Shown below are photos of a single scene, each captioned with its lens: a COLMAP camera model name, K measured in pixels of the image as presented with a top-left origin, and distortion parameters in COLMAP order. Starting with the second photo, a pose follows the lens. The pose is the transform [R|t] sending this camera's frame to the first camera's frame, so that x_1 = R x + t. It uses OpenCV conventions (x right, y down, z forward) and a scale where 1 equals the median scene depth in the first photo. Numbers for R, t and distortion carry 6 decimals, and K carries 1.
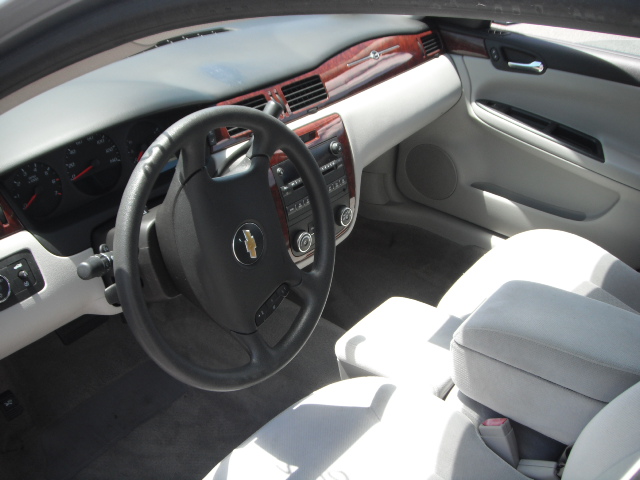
lens RADIAL K [[739.9, 0, 320.0], [0, 739.9, 240.0], [0, 0, 1]] dist [-0.219100, 0.009104]
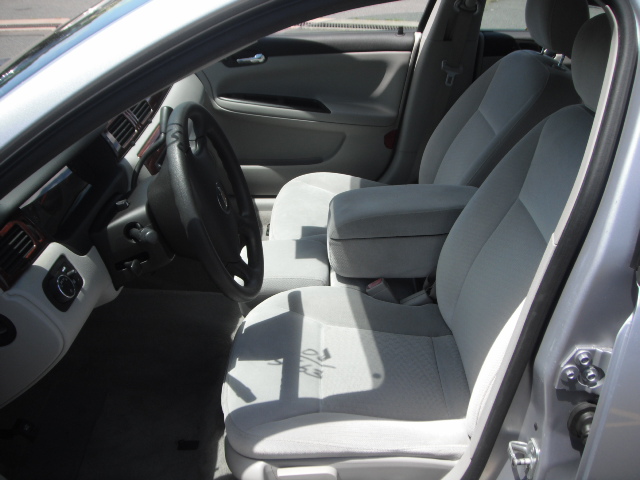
lens RADIAL K [[739.9, 0, 320.0], [0, 739.9, 240.0], [0, 0, 1]] dist [-0.219100, 0.009104]
pose [[0.796316, -0.307808, 0.520707, -0.413612], [0.332187, 0.941950, 0.048807, 0.044338], [-0.505503, 0.134106, 0.852339, -0.151104]]
